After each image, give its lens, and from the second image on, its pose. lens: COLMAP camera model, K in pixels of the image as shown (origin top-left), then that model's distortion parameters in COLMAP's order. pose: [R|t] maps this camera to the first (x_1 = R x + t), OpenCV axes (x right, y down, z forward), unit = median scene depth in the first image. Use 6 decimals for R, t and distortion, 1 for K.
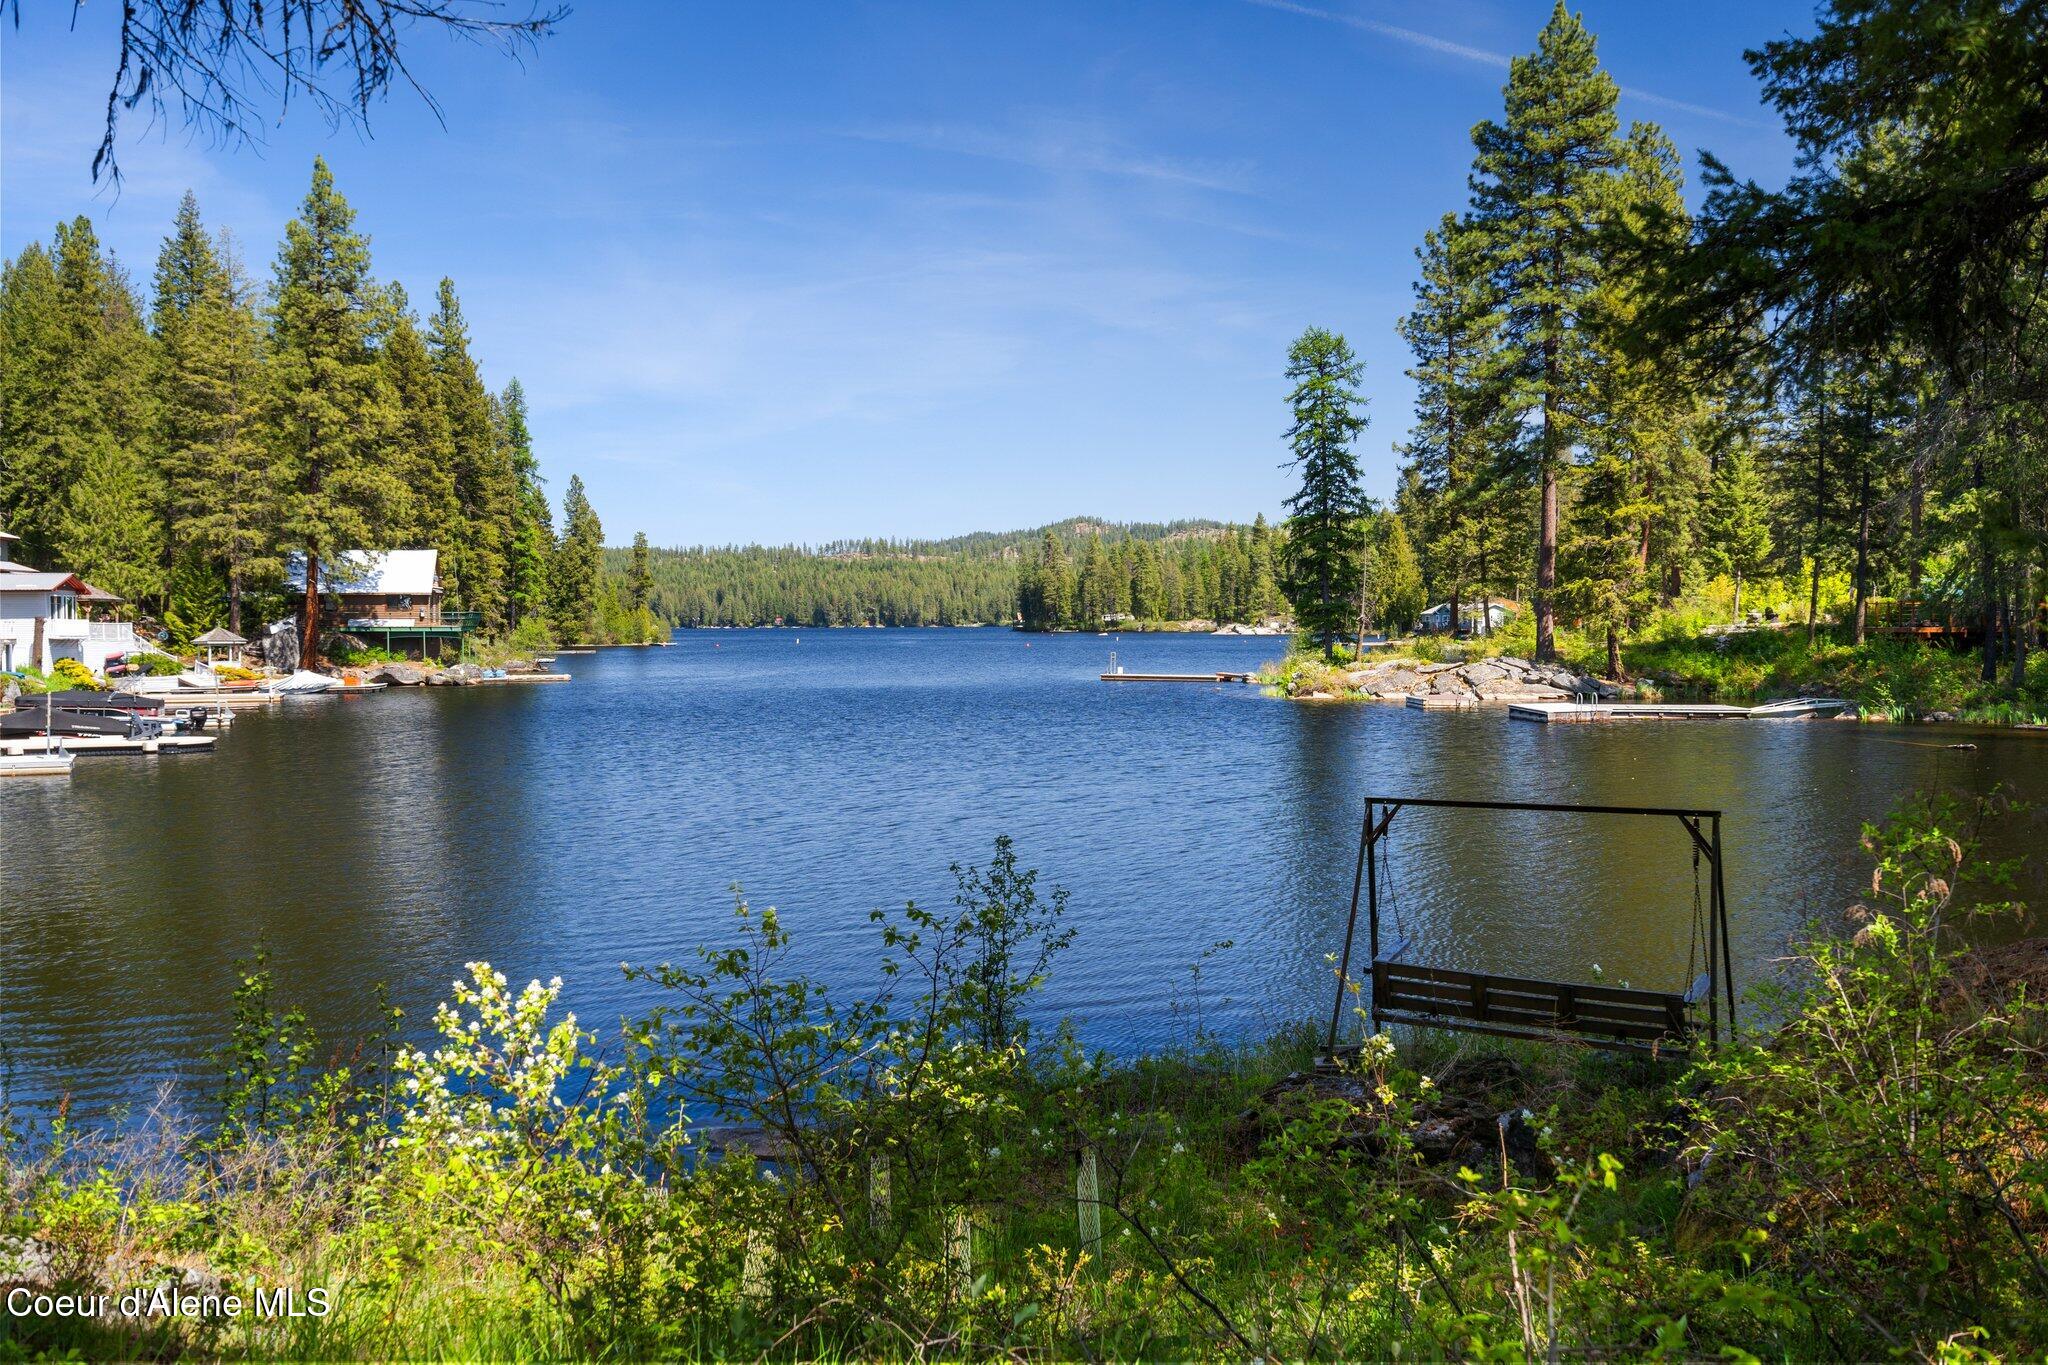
lens RADIAL K [[2032.7, 0, 1025.5], [0, 2032.7, 674.6], [0, 0, 1]] dist [0.029766, 0.000000]
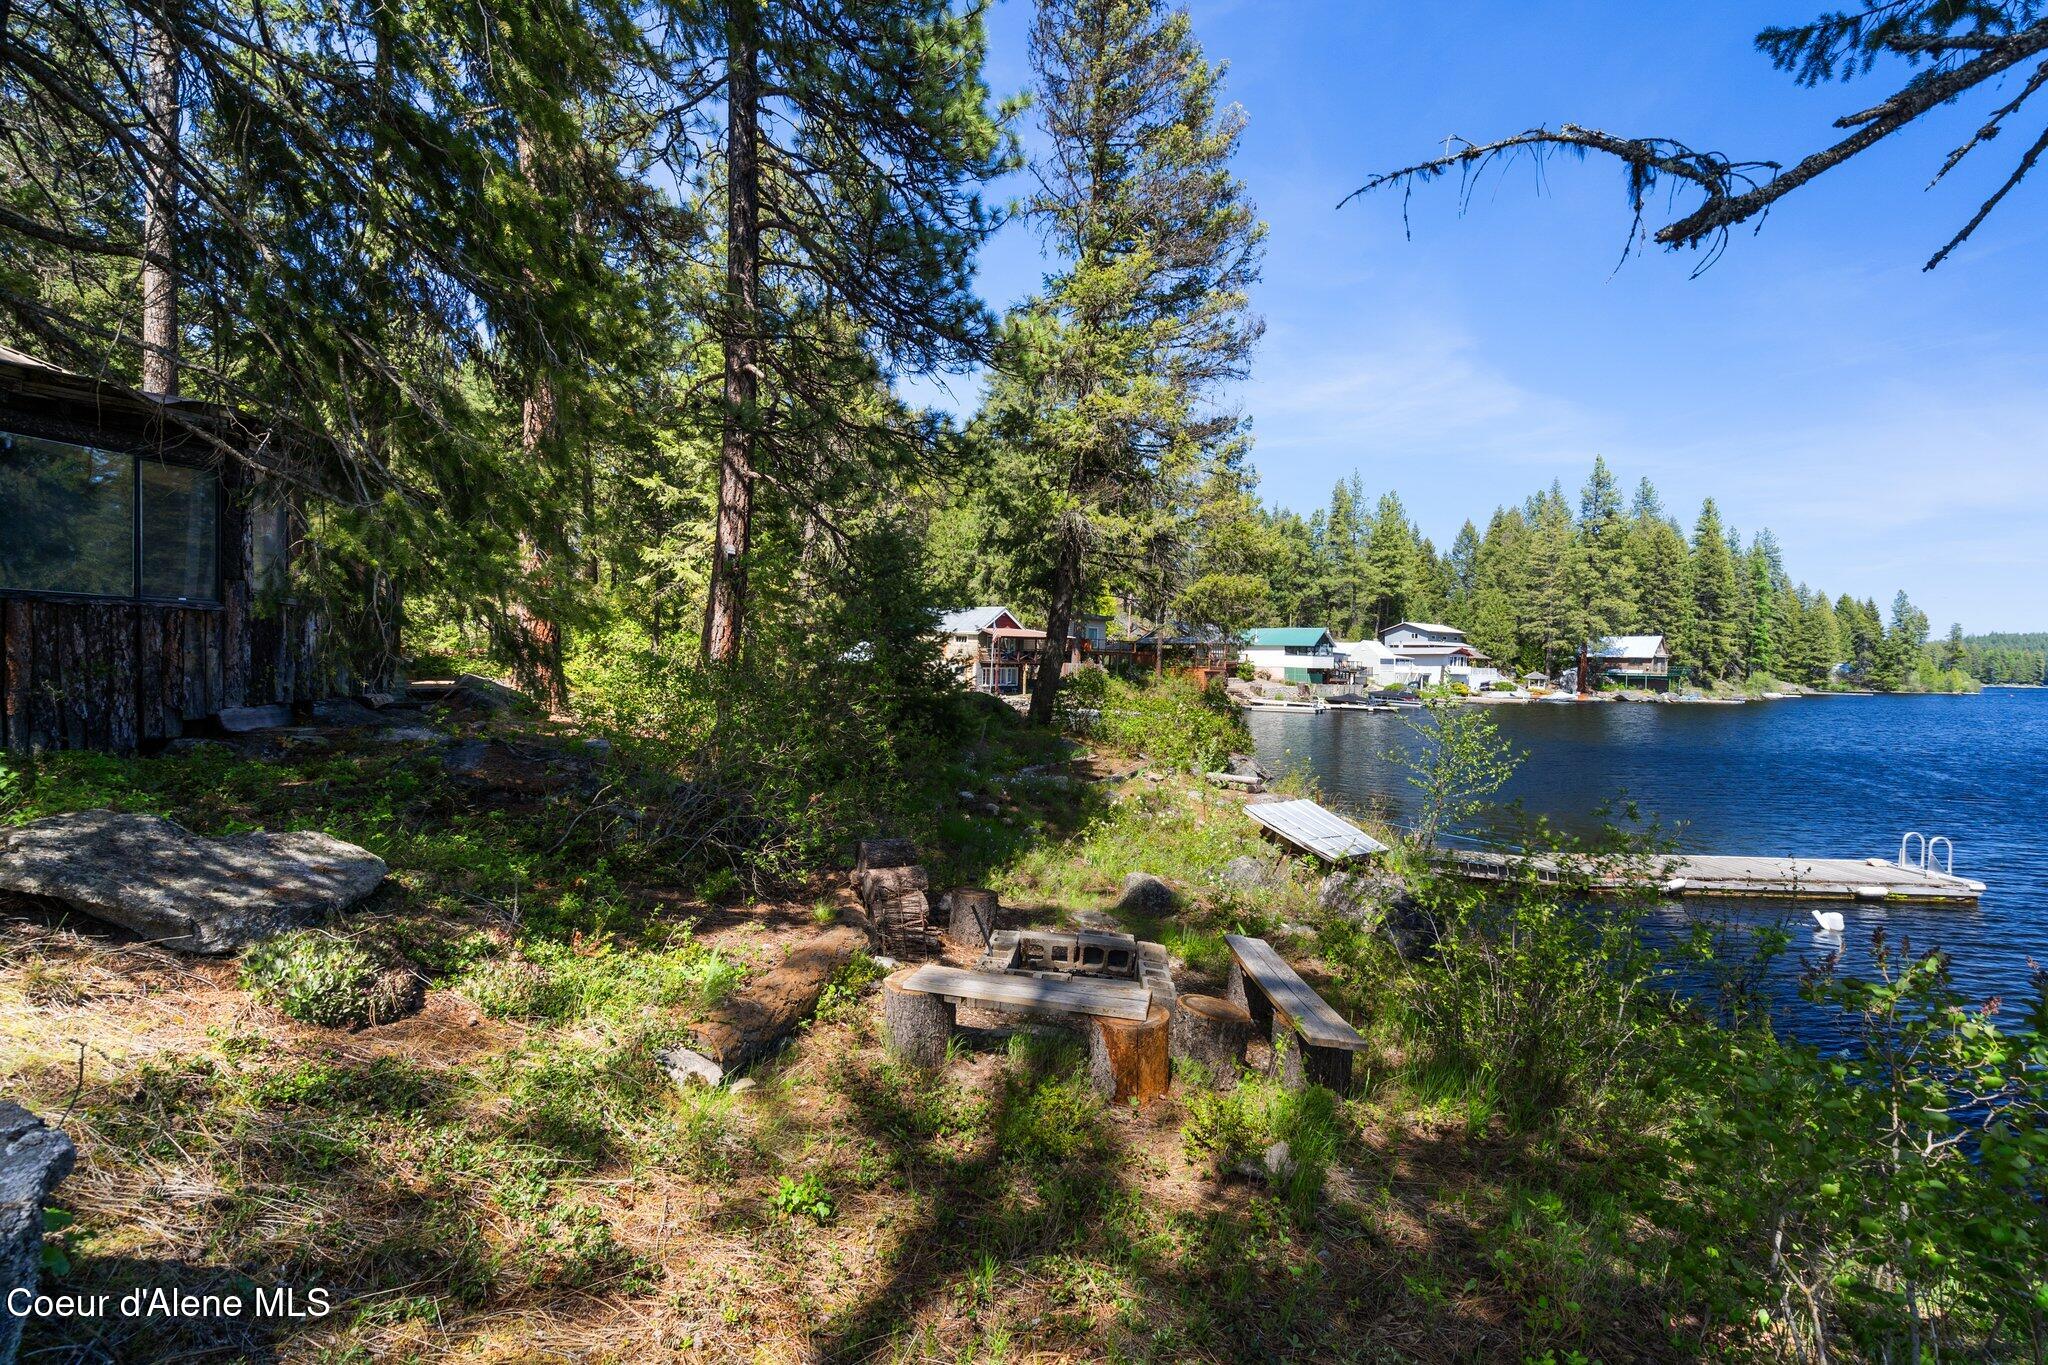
lens RADIAL K [[937.0, 0, 1018.3], [0, 937.0, 685.6], [0, 0, 1]] dist [0.004326, 0.000848]
pose [[0.511653, 0.034568, -0.858496, 0.224851], [-0.044204, 0.998926, 0.013878, 0.003885], [0.858054, 0.030848, 0.512632, -0.032076]]
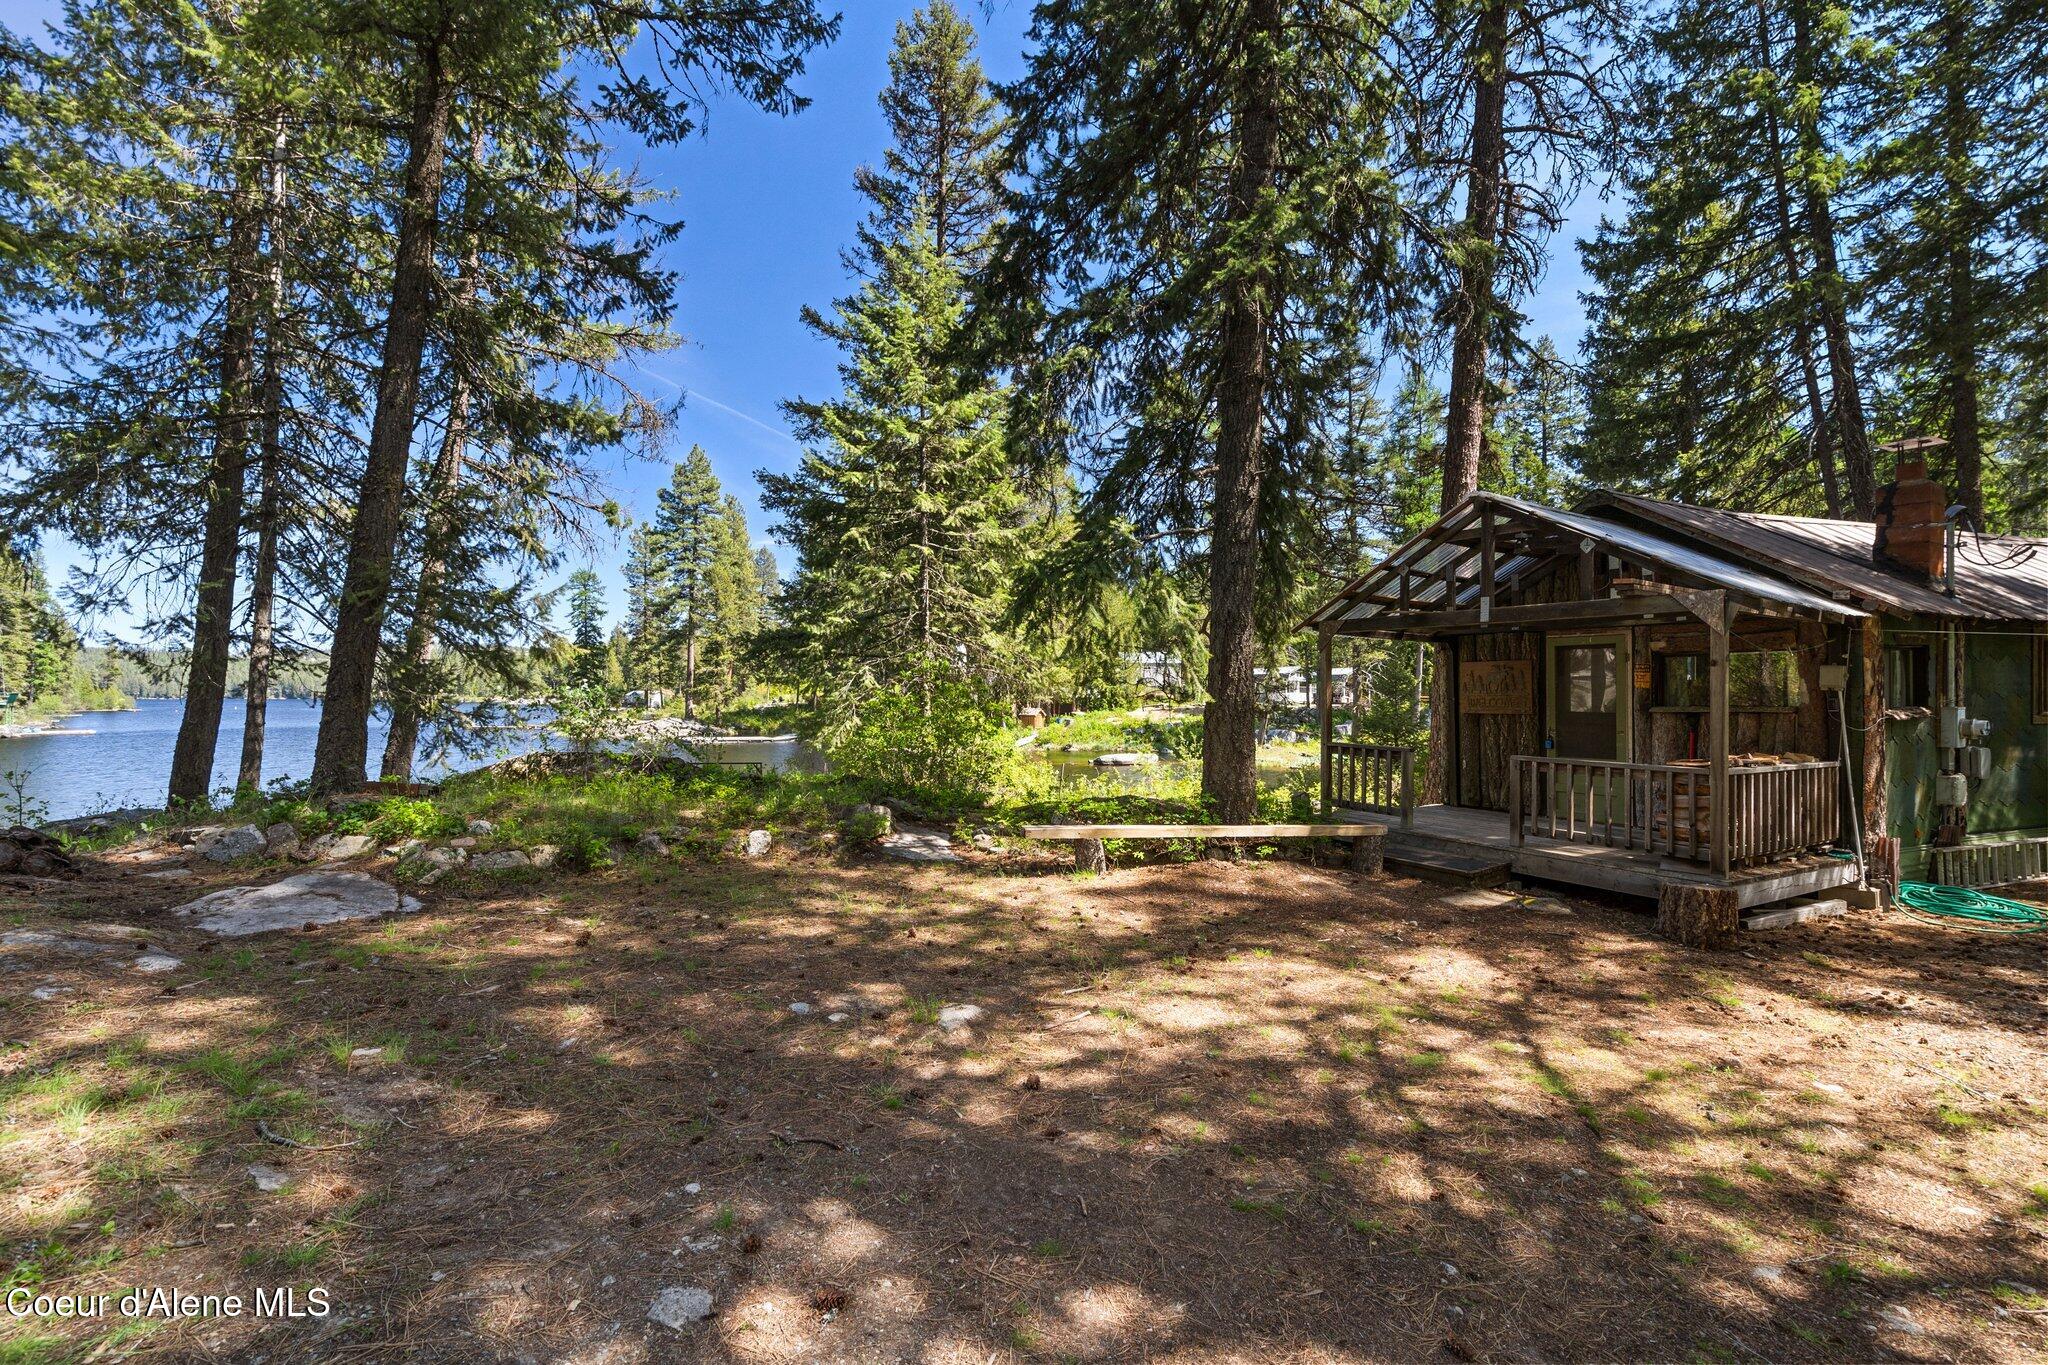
lens RADIAL K [[937.0, 0, 1017.5], [0, 937.0, 686.0], [0, 0, 1]] dist [0.004326, 0.000848]
pose [[0.827961, 0.014980, 0.560585, -0.033417], [0.007583, 0.999253, -0.037902, -0.000969], [-0.560734, 0.035632, 0.827229, -0.096446]]
